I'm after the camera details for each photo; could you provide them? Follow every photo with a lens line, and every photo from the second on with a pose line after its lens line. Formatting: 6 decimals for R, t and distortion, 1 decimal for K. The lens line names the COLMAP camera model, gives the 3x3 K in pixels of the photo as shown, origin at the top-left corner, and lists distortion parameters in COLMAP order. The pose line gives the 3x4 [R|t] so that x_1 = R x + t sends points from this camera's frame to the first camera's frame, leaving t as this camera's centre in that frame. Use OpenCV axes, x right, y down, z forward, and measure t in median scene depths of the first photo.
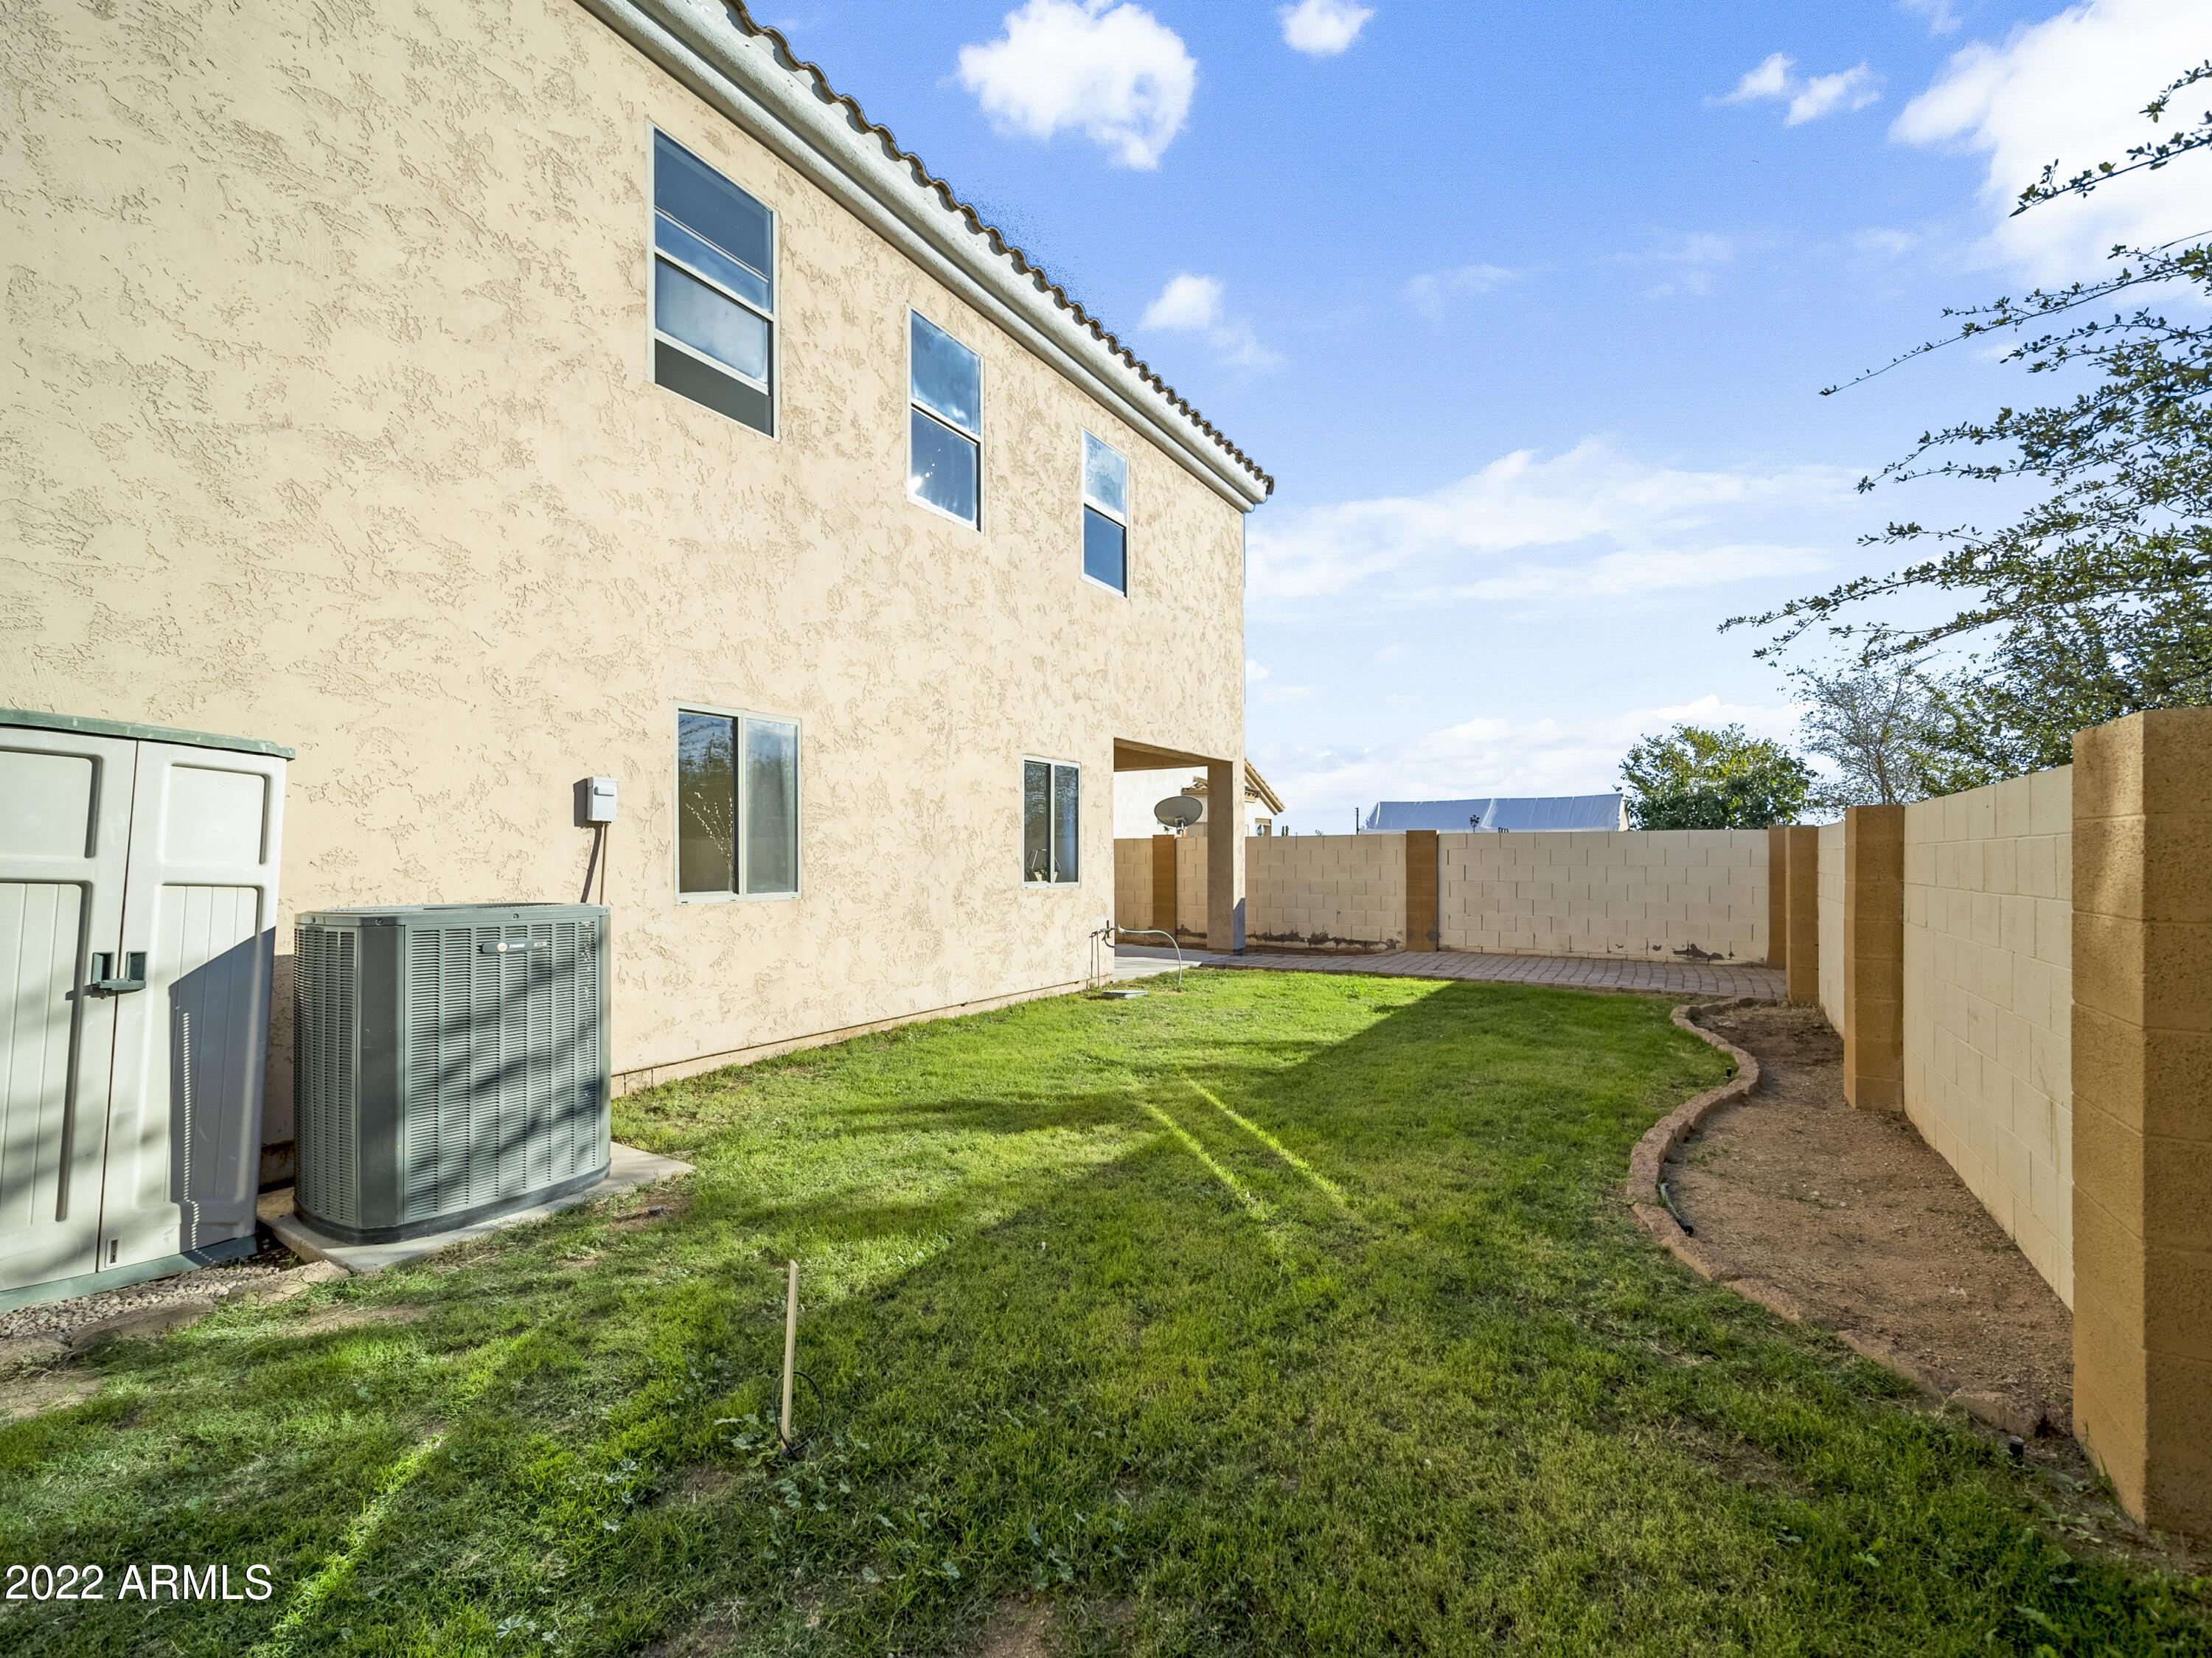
lens RADIAL K [[868.9, 0, 1116.5], [0, 868.9, 826.4], [0, 0, 1]] dist [-0.000028, -0.000344]
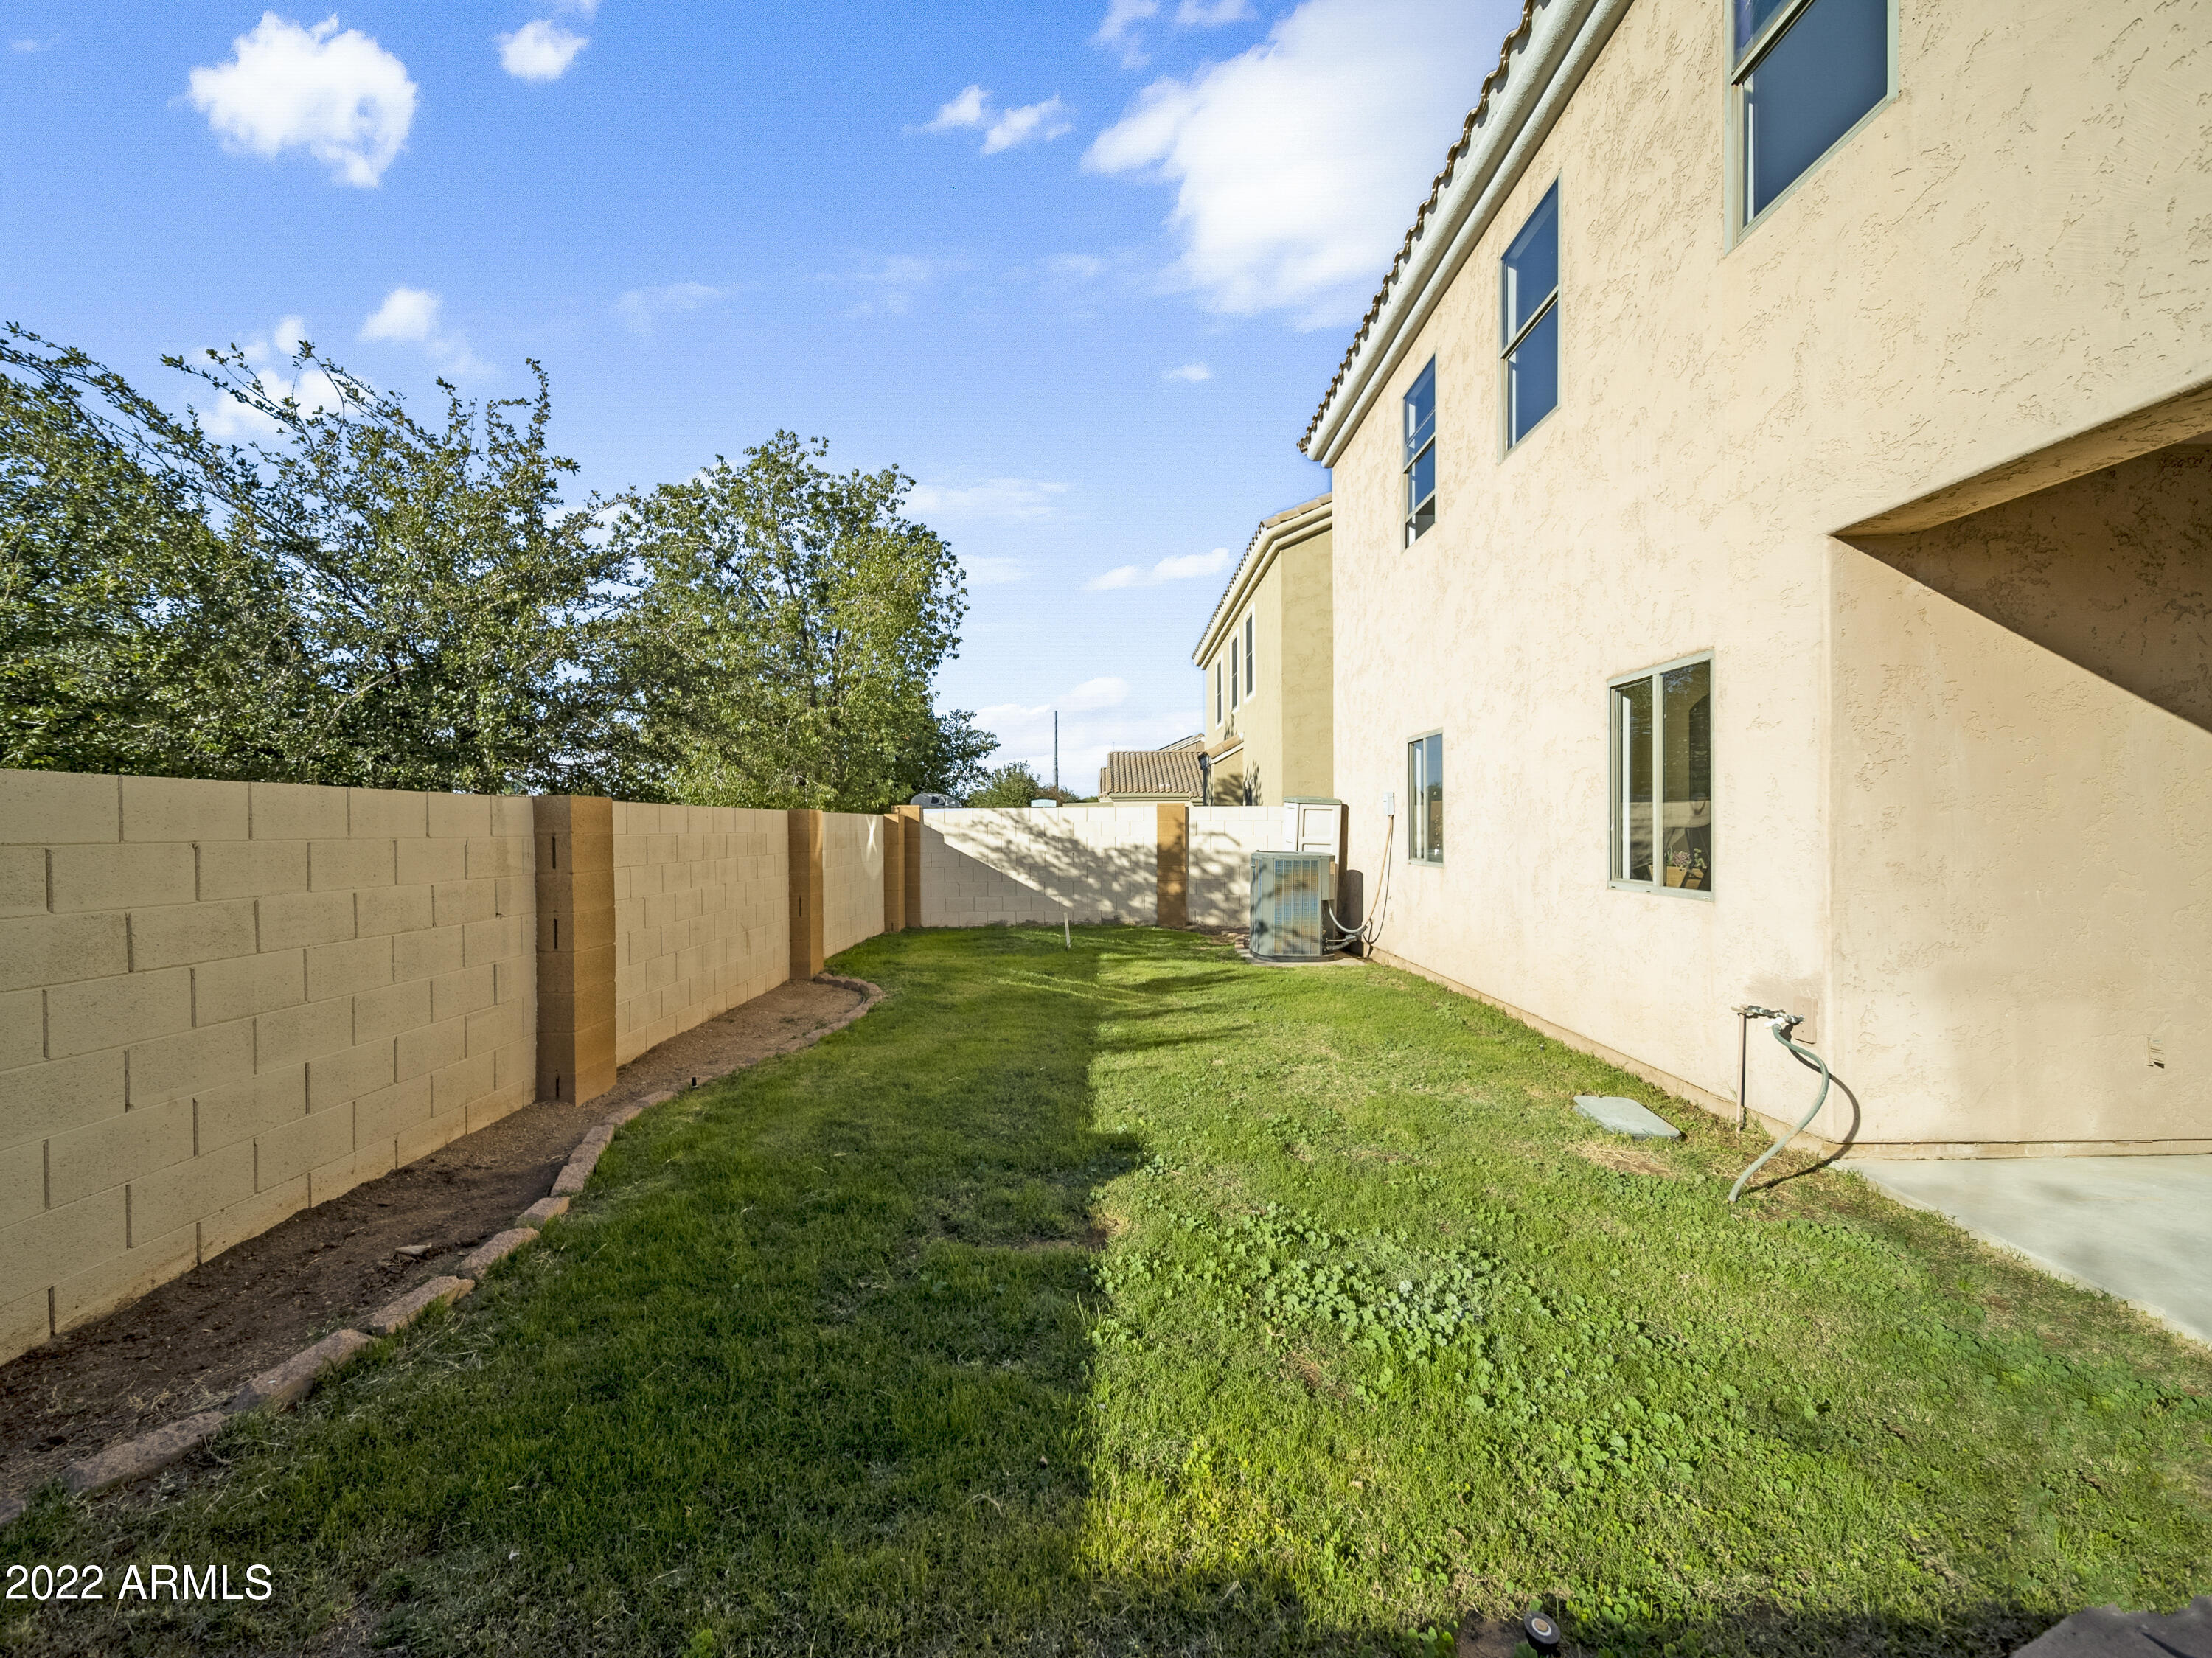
lens RADIAL K [[868.9, 0, 1116.5], [0, 868.9, 826.4], [0, 0, 1]] dist [-0.000028, -0.000344]
pose [[-0.830029, -0.004276, -0.557704, 0.732864], [0.015039, 0.999435, -0.030044, 0.053192], [0.557518, -0.033325, -0.829496, 1.758681]]
